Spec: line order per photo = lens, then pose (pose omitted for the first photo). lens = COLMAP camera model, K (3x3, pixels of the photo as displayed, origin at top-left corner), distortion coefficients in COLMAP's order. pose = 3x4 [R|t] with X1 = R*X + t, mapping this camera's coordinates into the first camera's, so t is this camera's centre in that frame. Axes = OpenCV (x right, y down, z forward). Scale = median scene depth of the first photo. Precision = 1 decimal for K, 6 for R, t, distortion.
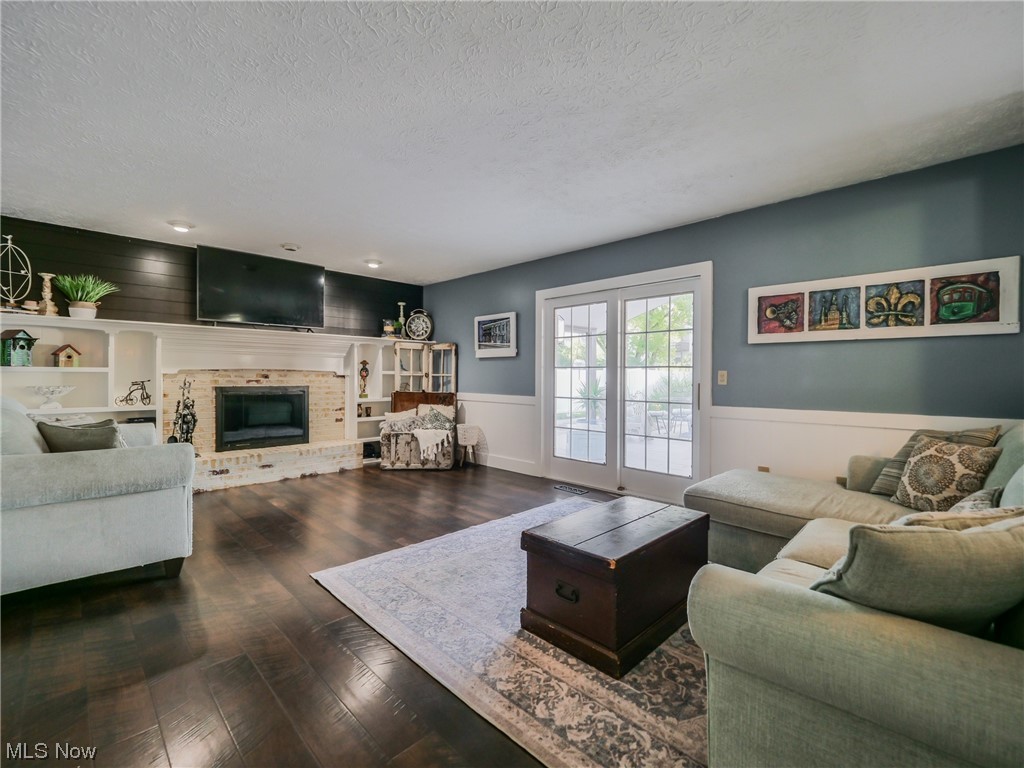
lens RADIAL K [[451.5, 0, 509.1], [0, 451.5, 378.9], [0, 0, 1]] dist [-0.009050, 0.001799]
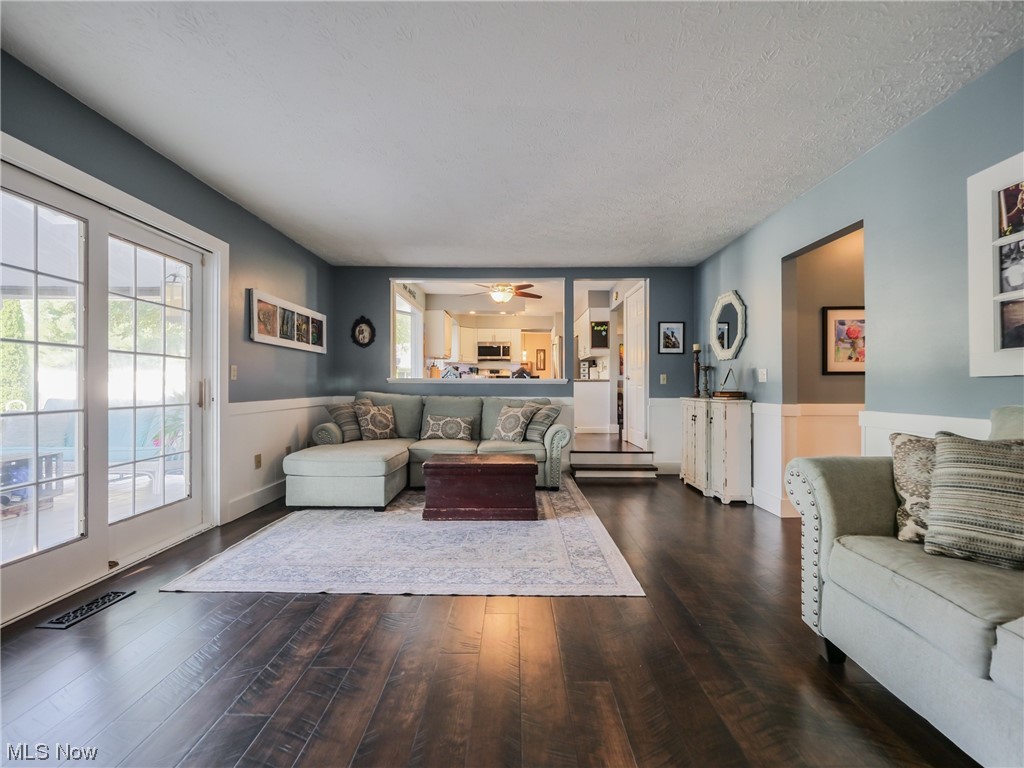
lens RADIAL K [[451.5, 0, 502.9], [0, 451.5, 383.0], [0, 0, 1]] dist [-0.009050, 0.001799]
pose [[-0.695942, -0.001563, 0.718096, -0.441955], [-0.000823, 0.999999, 0.001378, 0.012976], [-0.718097, 0.000368, -0.695943, 0.912883]]
